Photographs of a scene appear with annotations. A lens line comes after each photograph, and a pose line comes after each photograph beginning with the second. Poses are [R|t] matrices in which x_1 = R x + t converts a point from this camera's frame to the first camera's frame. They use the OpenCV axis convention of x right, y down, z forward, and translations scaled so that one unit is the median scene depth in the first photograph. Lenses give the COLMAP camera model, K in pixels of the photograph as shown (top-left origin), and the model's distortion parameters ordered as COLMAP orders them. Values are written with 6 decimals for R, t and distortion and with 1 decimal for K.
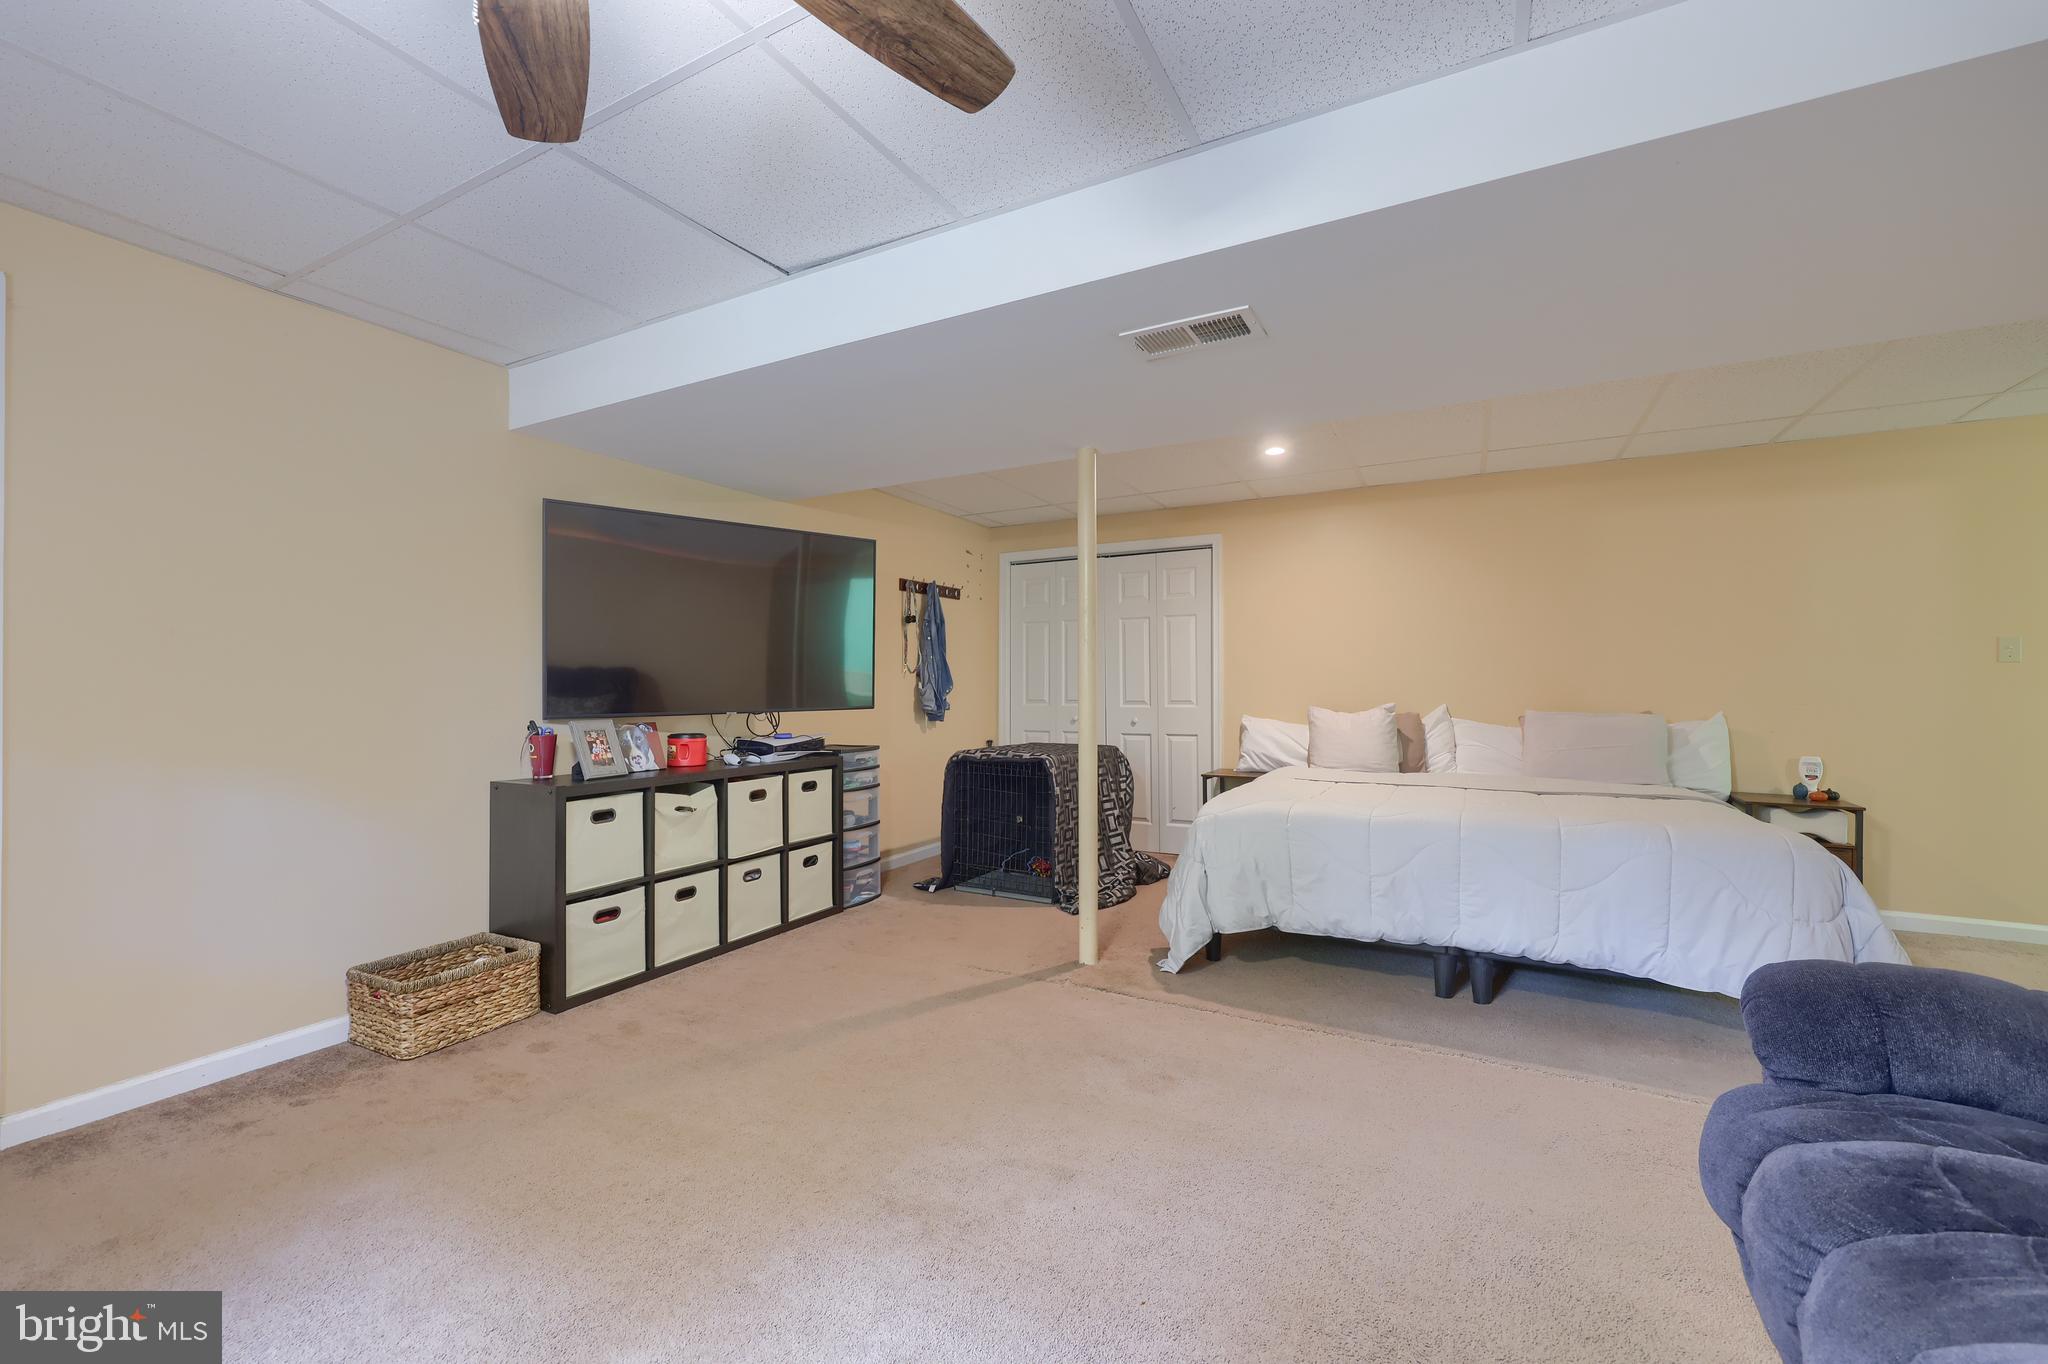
lens RADIAL K [[836.7, 0, 1025.8], [0, 836.7, 702.2], [0, 0, 1]] dist [0.000084, -0.000011]
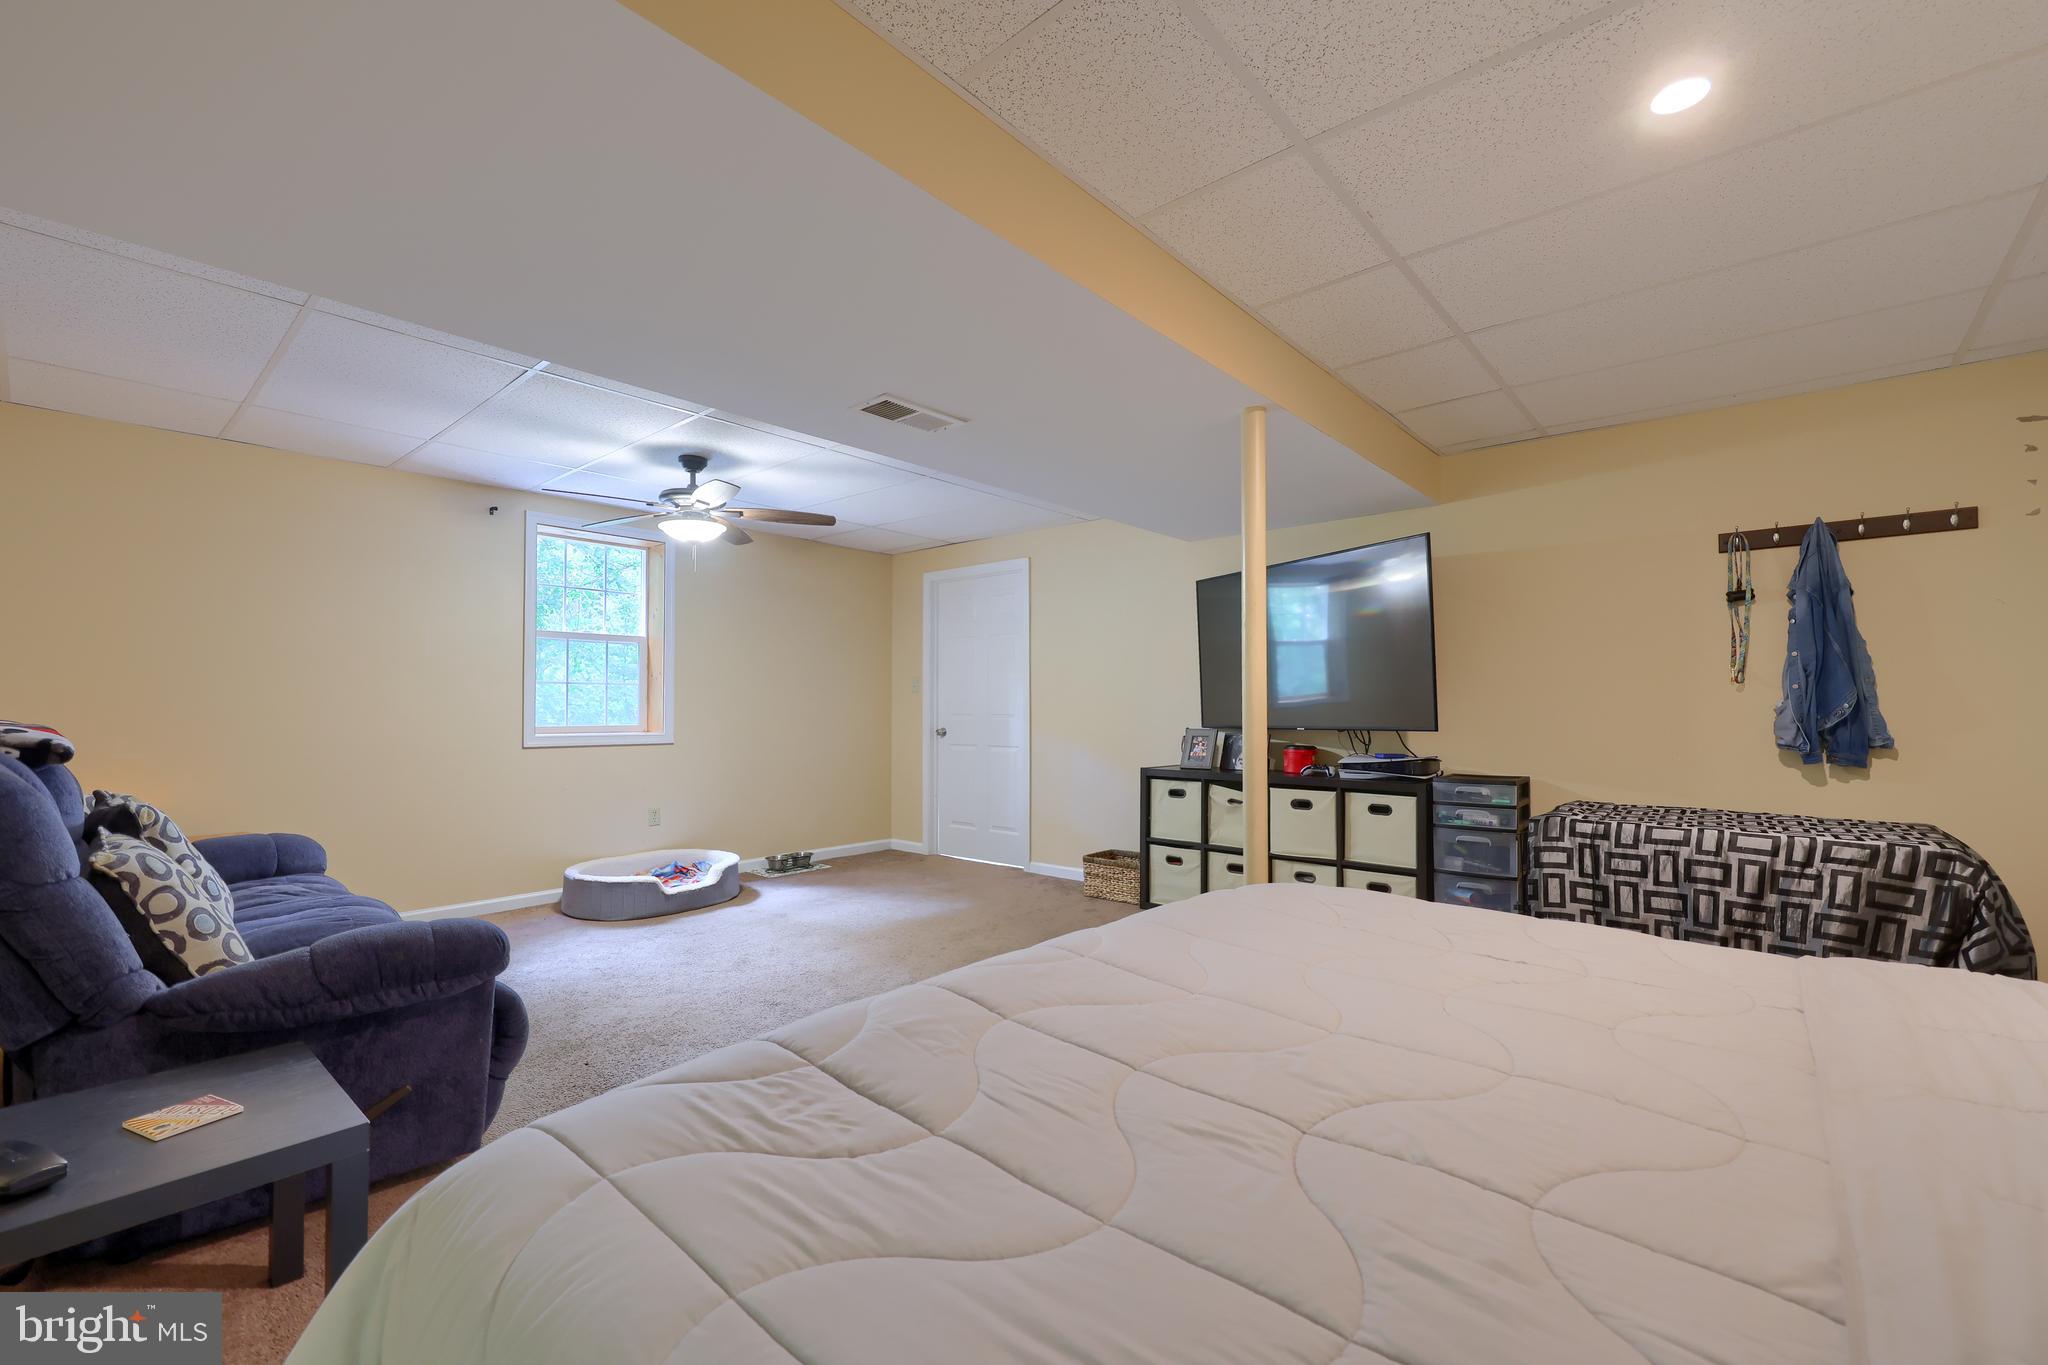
lens RADIAL K [[836.7, 0, 1025.8], [0, 836.7, 702.7], [0, 0, 1]] dist [0.000084, -0.000011]
pose [[-0.225372, -0.004653, -0.974262, 0.796230], [-0.017268, 0.999851, -0.000780, -0.014308], [0.974120, 0.016648, -0.225418, 0.856819]]
